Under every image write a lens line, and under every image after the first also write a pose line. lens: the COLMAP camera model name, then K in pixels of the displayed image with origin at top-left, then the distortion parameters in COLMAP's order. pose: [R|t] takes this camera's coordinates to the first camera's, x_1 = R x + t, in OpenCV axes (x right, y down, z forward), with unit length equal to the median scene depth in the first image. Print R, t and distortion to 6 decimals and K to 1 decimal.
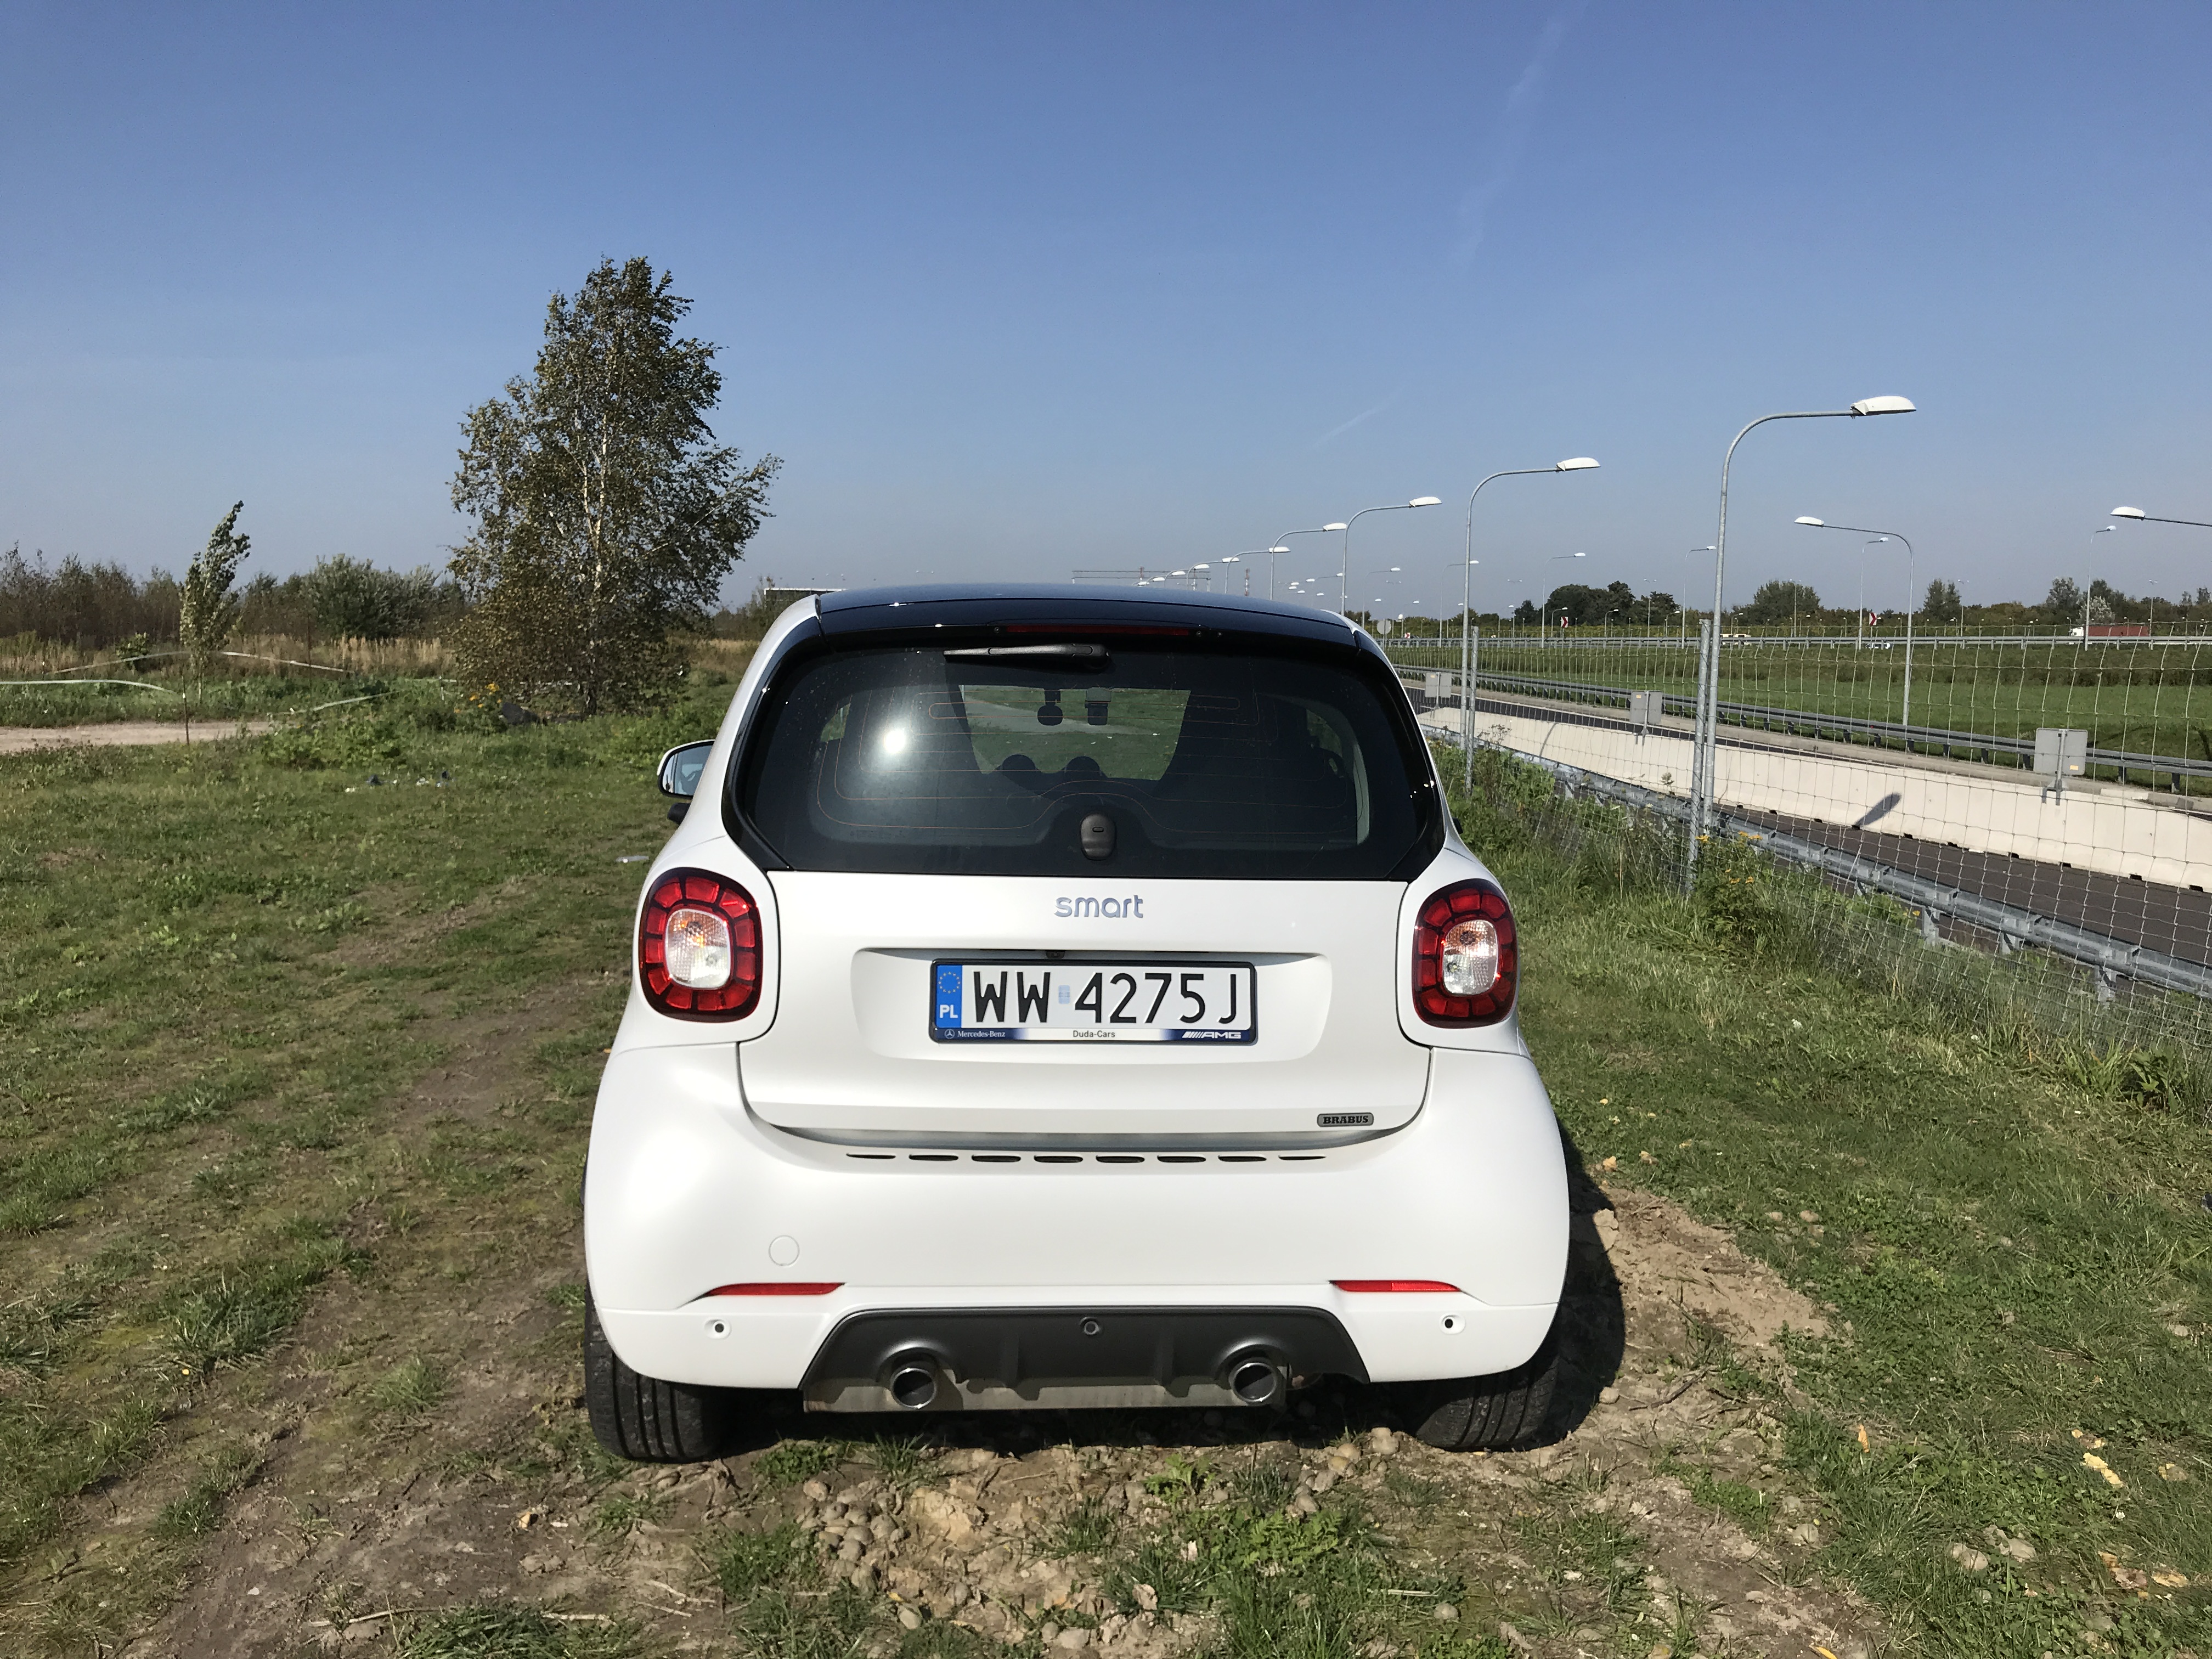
lens RADIAL K [[1833.2, 0, 1097.0], [0, 1833.2, 804.2], [0, 0, 1]] dist [0.009716, 0.000767]
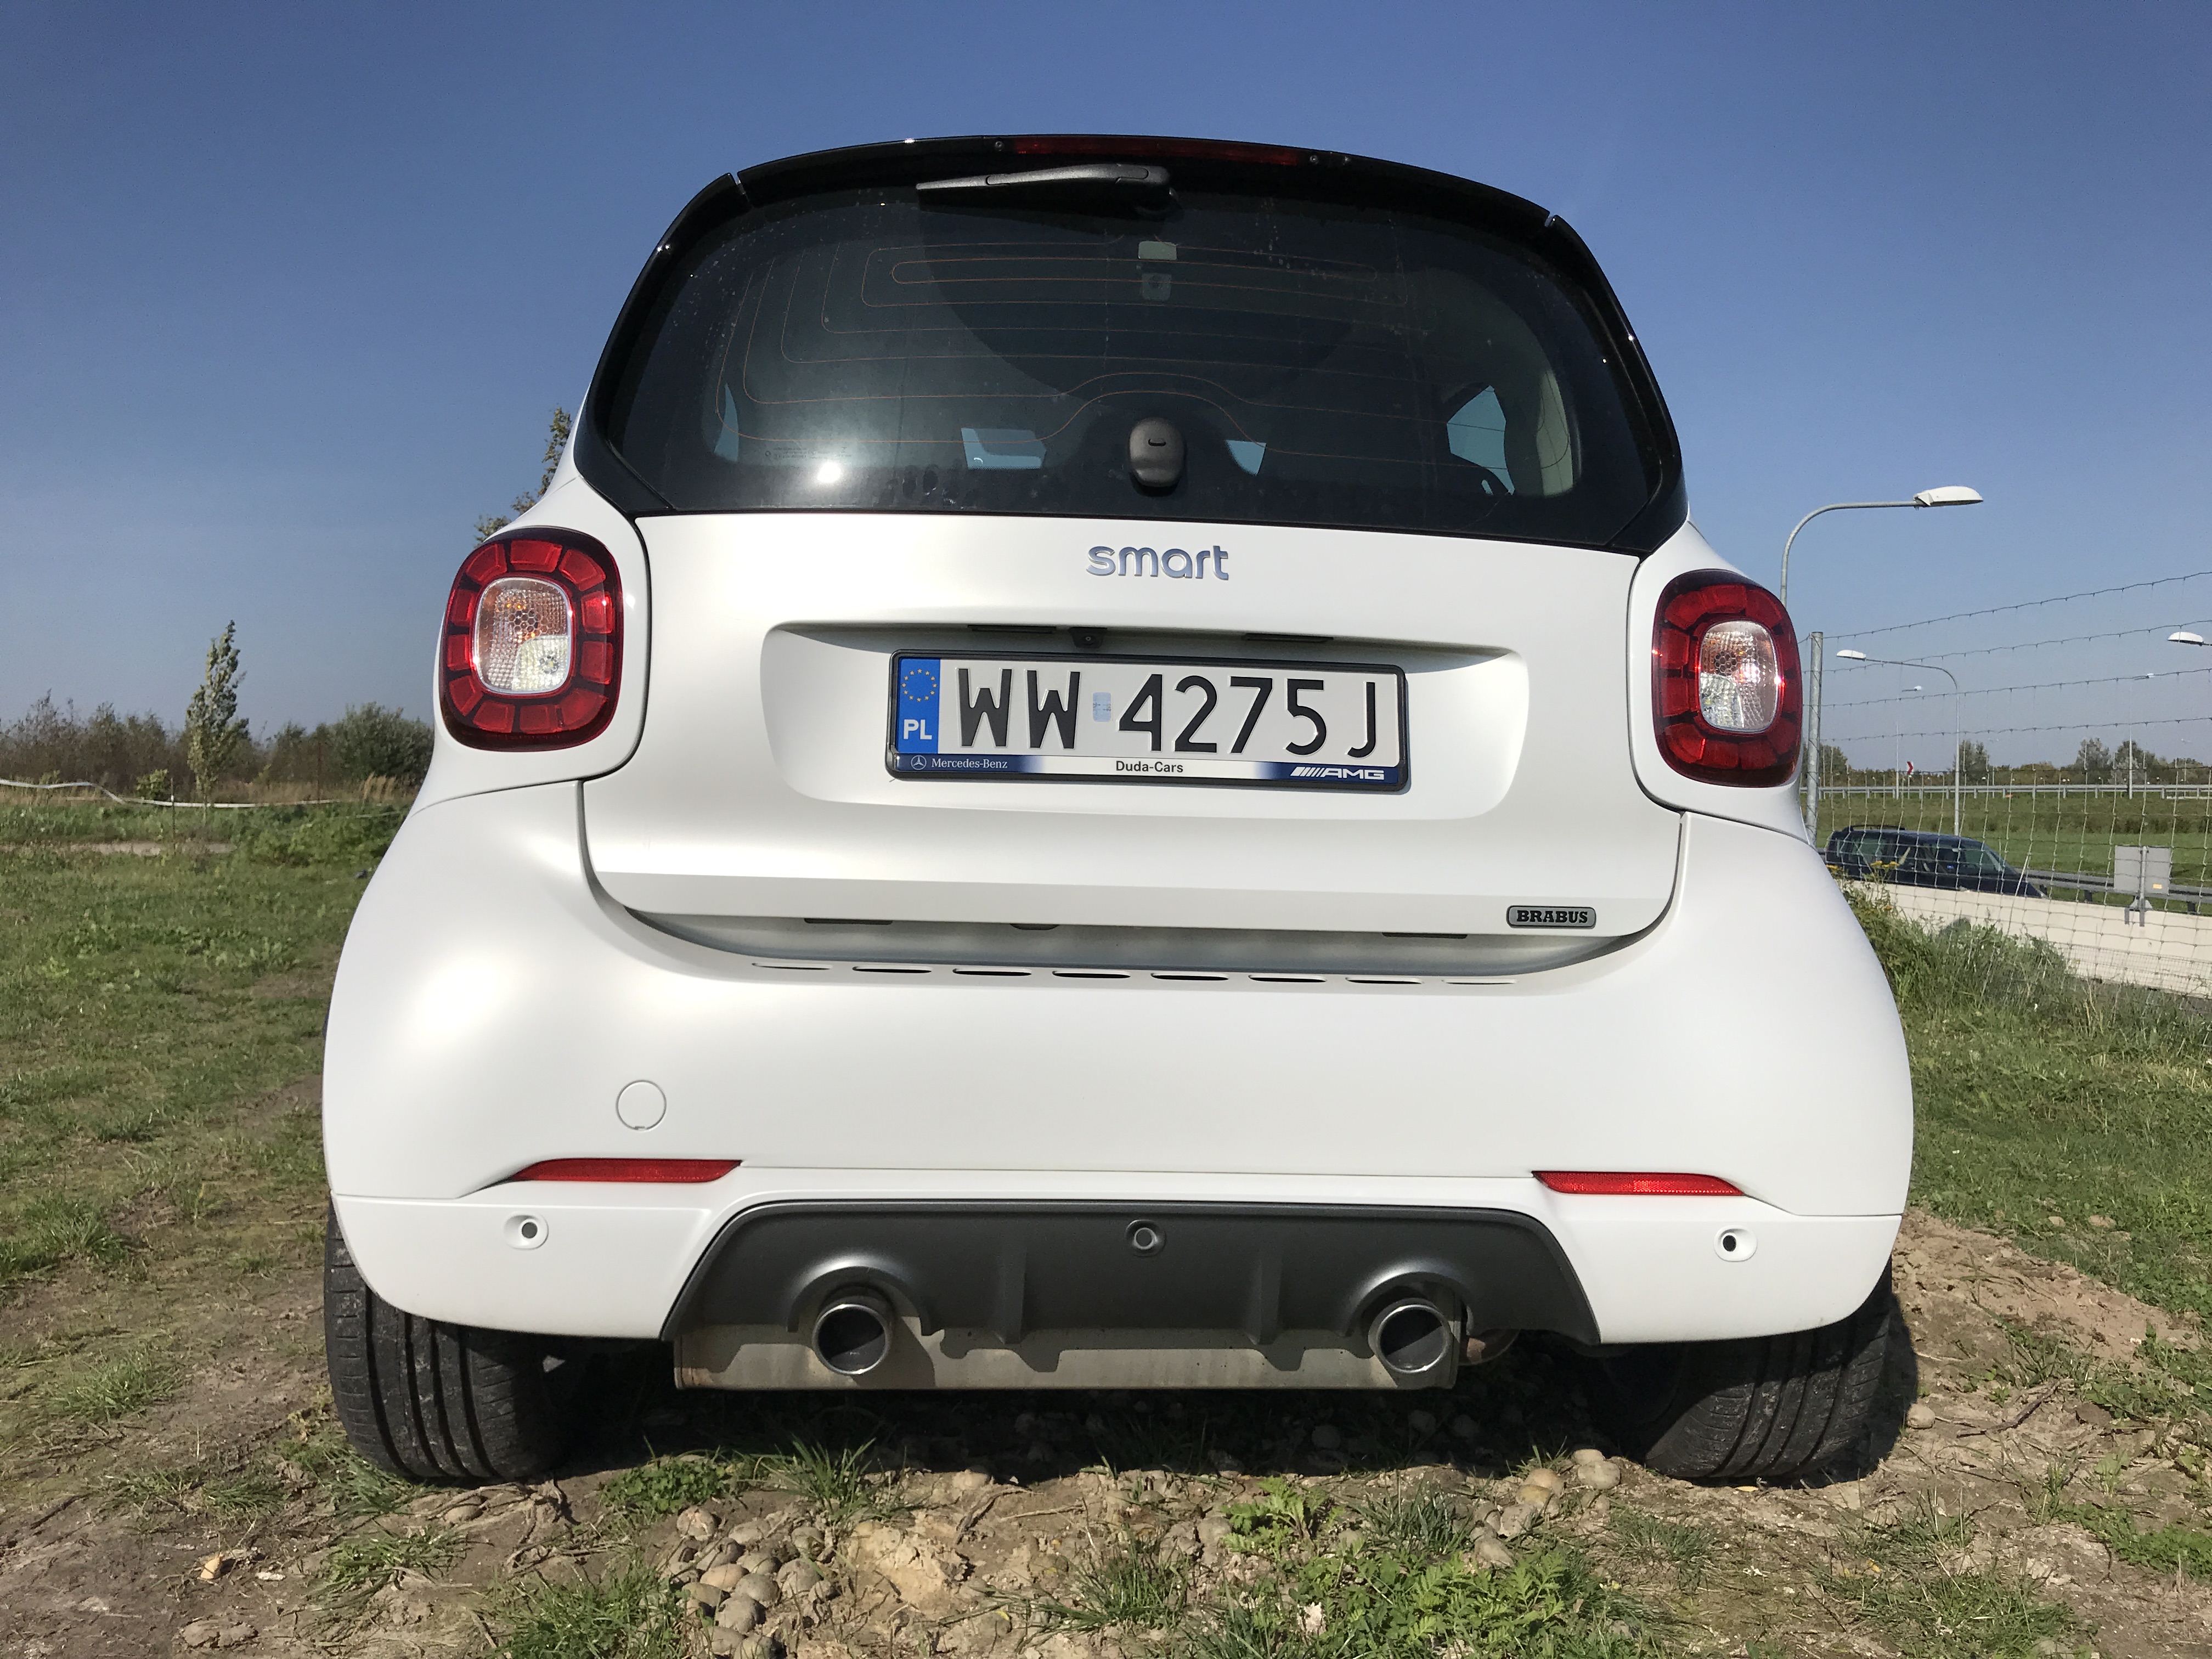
lens RADIAL K [[1833.2, 0, 1102.0], [0, 1833.2, 811.9], [0, 0, 1]] dist [0.009716, 0.000767]
pose [[0.999933, 0.003573, -0.010997, -0.010408], [-0.004484, 0.996466, -0.083879, 0.182828], [0.010658, 0.083923, 0.996415, 0.359765]]
